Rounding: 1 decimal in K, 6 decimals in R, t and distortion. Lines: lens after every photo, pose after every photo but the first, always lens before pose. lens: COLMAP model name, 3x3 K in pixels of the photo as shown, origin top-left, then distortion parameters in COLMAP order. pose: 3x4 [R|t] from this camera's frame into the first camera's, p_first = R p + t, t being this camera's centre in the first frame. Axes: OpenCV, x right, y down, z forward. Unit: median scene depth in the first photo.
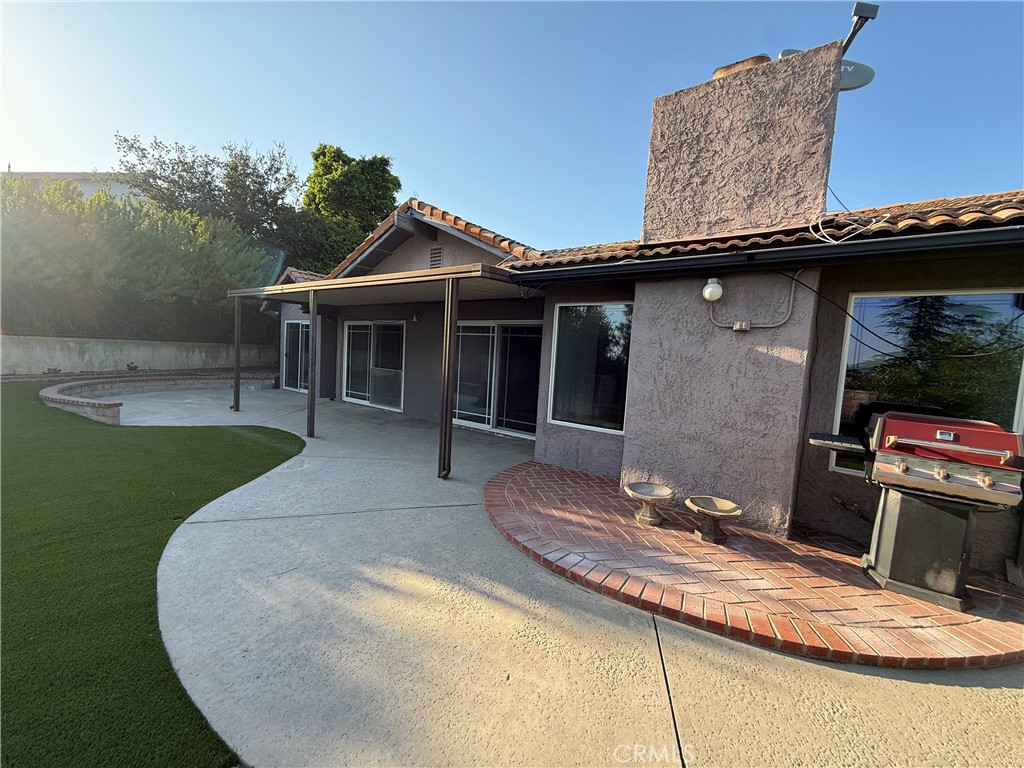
lens RADIAL K [[409.5, 0, 512.4], [0, 409.5, 380.8], [0, 0, 1]] dist [-0.001646, 0.000956]
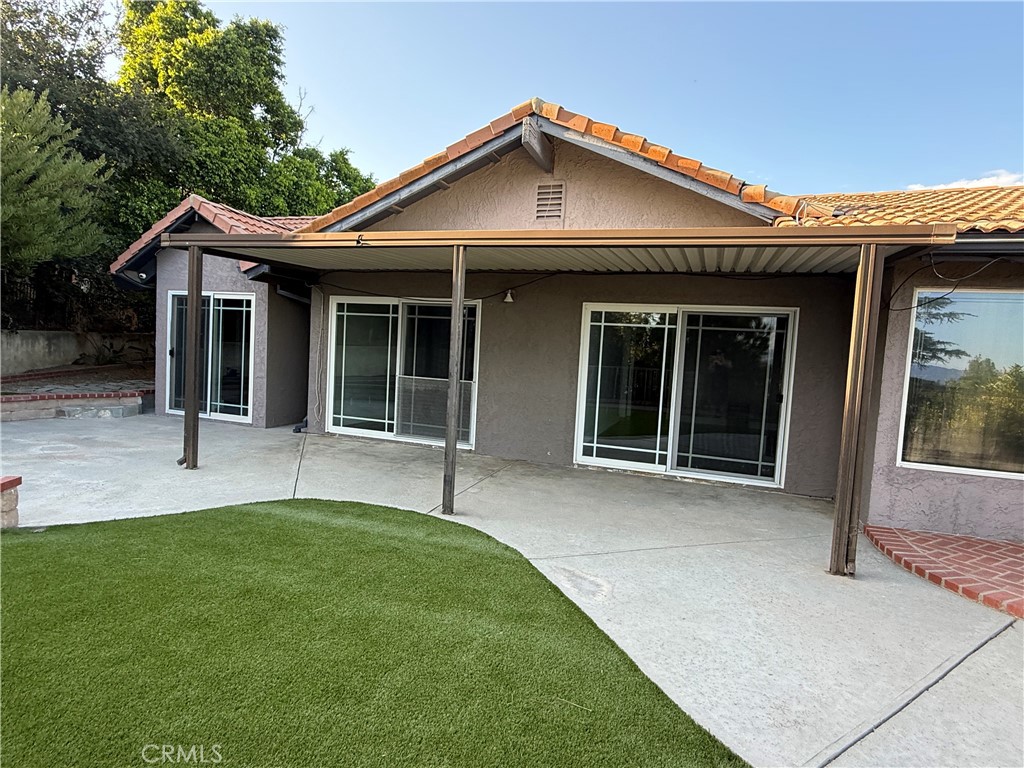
lens RADIAL K [[543.2, 0, 511.2], [0, 543.2, 385.8], [0, 0, 1]] dist [0.003127, -0.001379]
pose [[0.949928, -0.021556, 0.311725, -0.422042], [0.016016, 0.999665, 0.020323, -0.031127], [-0.312059, -0.014313, 0.949955, 0.189611]]
